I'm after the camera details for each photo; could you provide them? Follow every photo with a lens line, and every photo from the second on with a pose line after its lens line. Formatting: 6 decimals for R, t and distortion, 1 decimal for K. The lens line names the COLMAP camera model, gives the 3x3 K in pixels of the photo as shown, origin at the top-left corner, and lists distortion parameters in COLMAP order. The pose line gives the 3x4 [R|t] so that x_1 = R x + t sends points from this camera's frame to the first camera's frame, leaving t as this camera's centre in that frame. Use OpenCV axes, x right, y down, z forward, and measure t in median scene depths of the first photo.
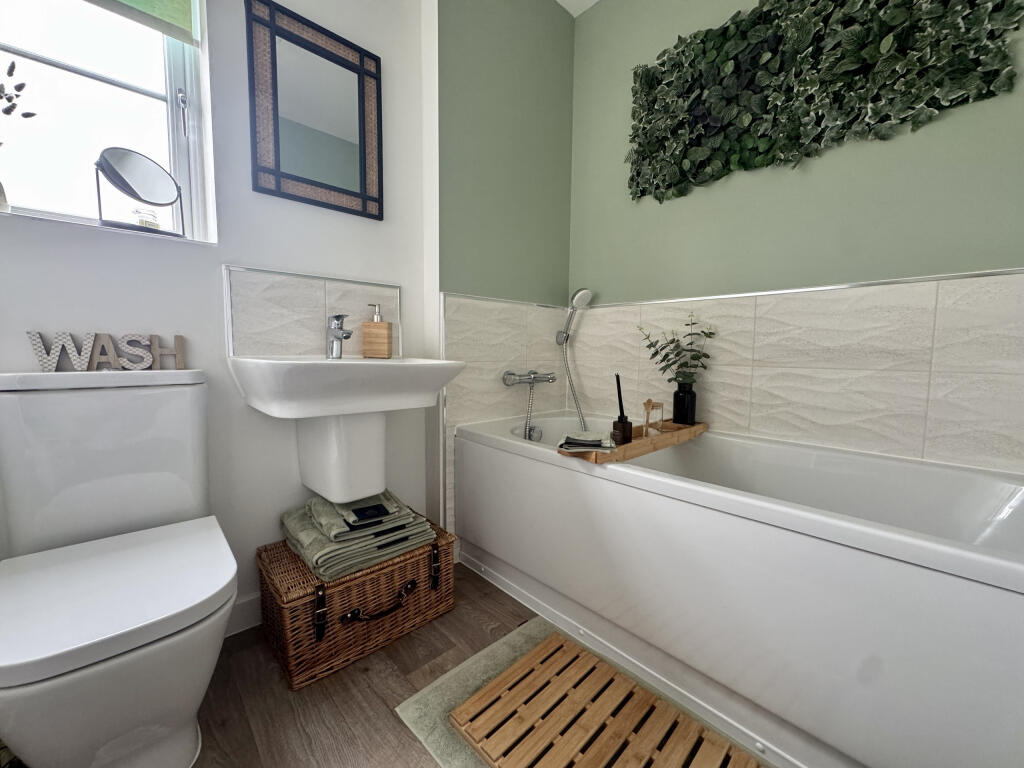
lens RADIAL K [[406.4, 0, 512.0], [0, 406.4, 384.0], [0, 0, 1]] dist [-0.001900, 0.000073]
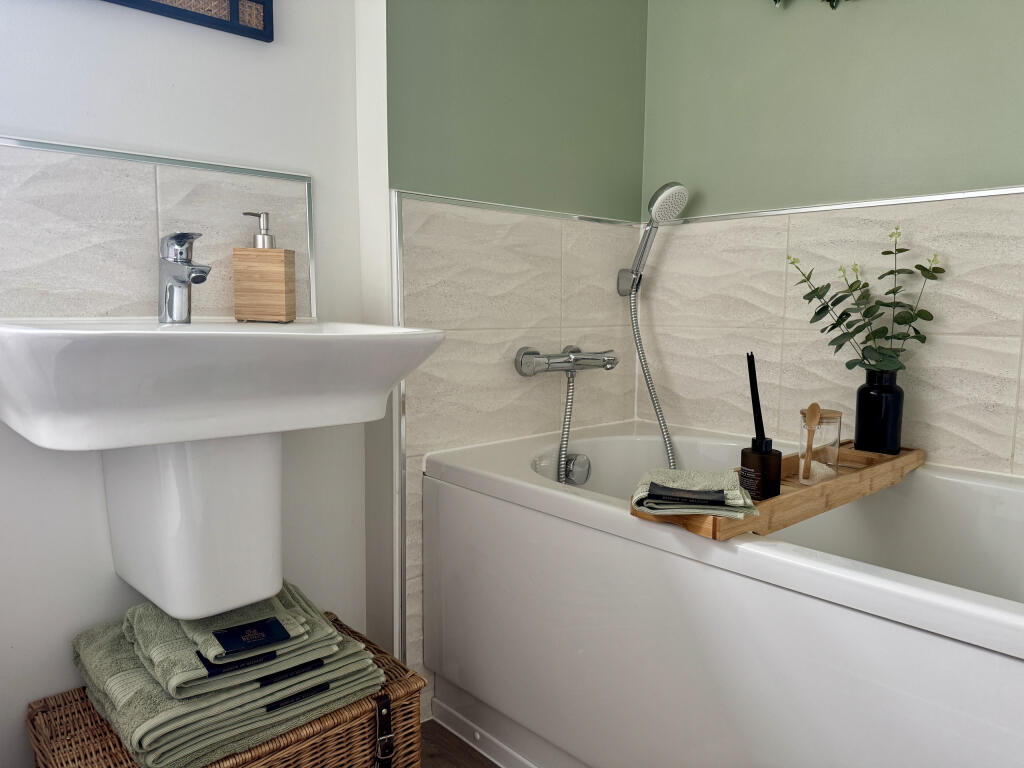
lens RADIAL K [[718.2, 0, 514.1], [0, 718.2, 389.7], [0, 0, 1]] dist [0.092813, -0.141763]
pose [[0.999919, -0.001804, -0.012623, -0.015603], [0.002197, 0.999511, 0.031183, -0.008084], [0.012561, -0.031208, 0.999434, 0.110375]]
